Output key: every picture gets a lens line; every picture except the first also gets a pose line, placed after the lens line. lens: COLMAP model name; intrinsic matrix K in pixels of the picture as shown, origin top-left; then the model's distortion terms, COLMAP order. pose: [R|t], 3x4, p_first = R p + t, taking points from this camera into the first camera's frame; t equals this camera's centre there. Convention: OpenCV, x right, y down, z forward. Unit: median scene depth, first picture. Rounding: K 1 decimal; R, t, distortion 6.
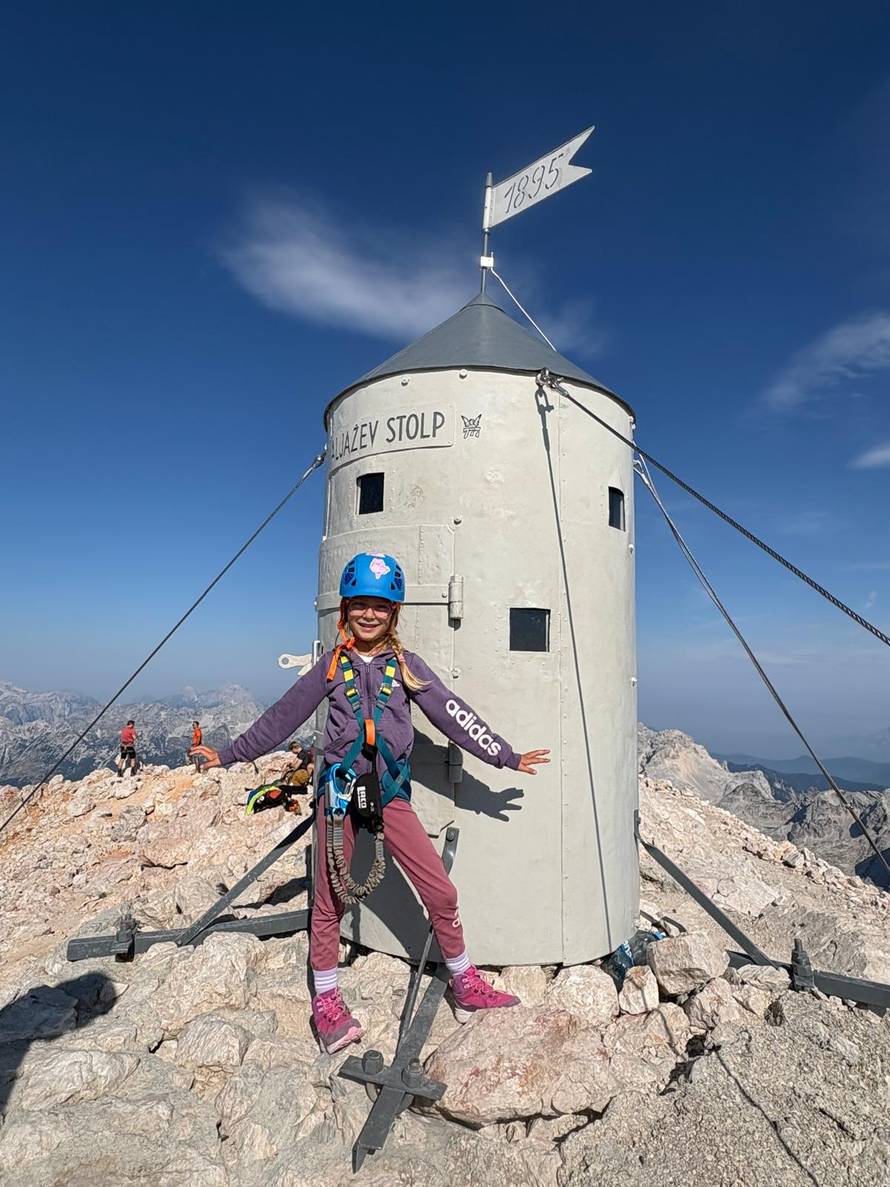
lens RADIAL K [[667.2, 0, 439.1], [0, 667.2, 601.4], [0, 0, 1]] dist [0.007497, 0.000567]
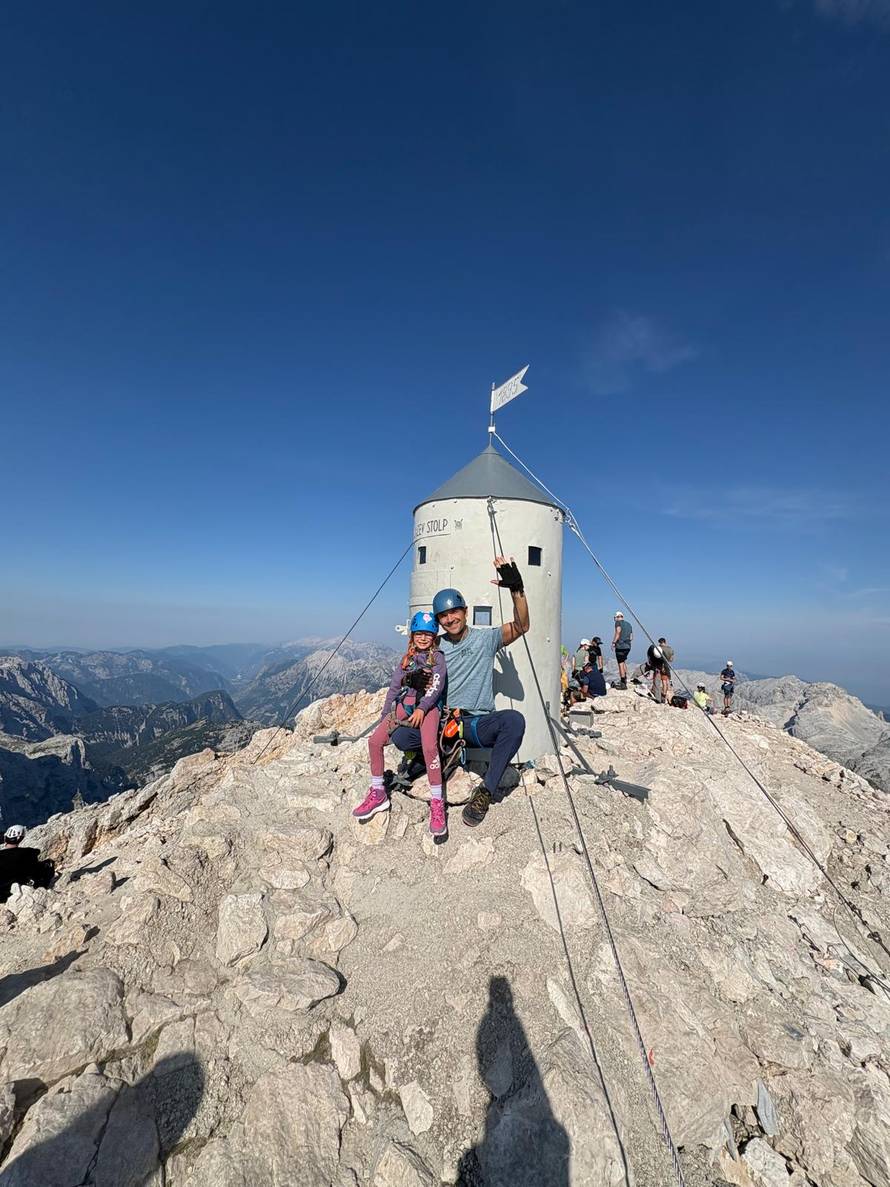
lens RADIAL K [[457.2, 0, 441.1], [0, 457.2, 596.2], [0, 0, 1]] dist [0.005451, 0.000766]
pose [[0.936801, -0.019024, -0.349345, 0.500289], [0.028897, 0.999316, 0.023070, -0.056561], [0.348668, -0.031707, 0.936710, -0.442118]]
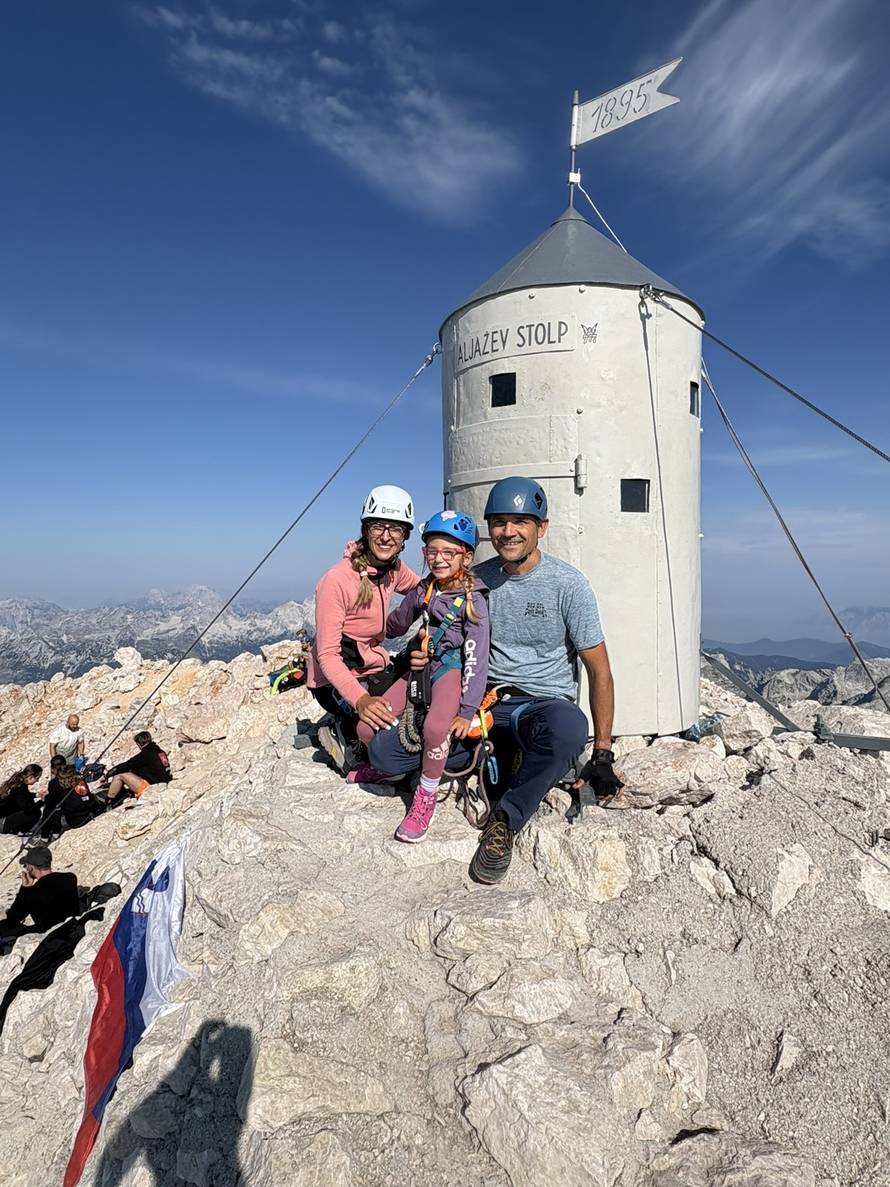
lens RADIAL K [[667.2, 0, 439.3], [0, 667.2, 595.7], [0, 0, 1]] dist [0.007497, 0.000567]
pose [[0.998855, -0.026947, 0.039530, -0.283209], [0.020833, 0.988818, 0.147666, 0.032443], [-0.043067, -0.146674, 0.988247, -0.287862]]
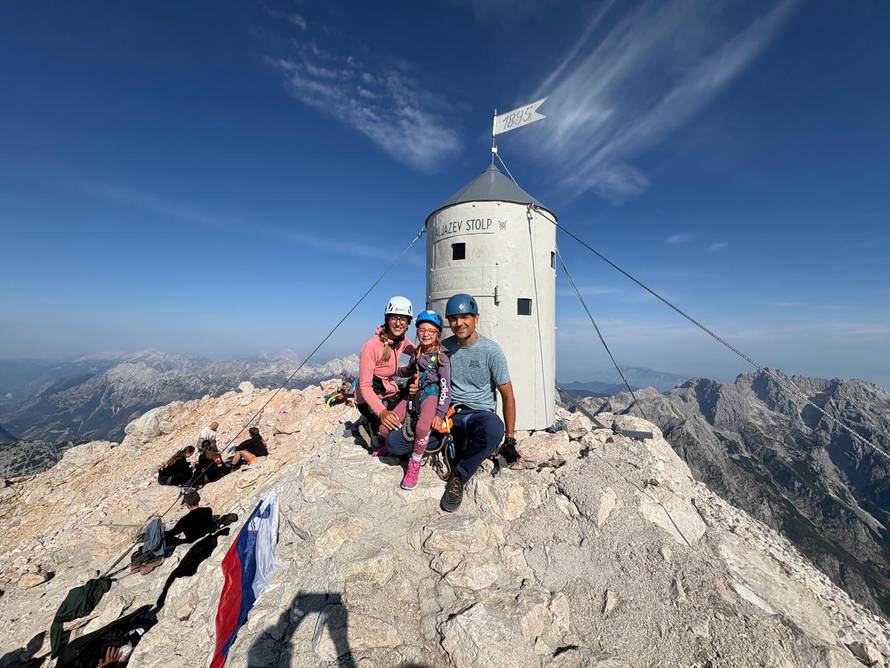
lens RADIAL K [[342.8, 0, 441.9], [0, 342.8, 336.8], [0, 0, 1]] dist [0.005451, 0.000766]
pose [[0.992910, -0.001100, 0.118867, -0.314960], [-0.009581, 0.995963, 0.089248, 0.038991], [-0.118485, -0.089754, 0.988891, -0.266402]]
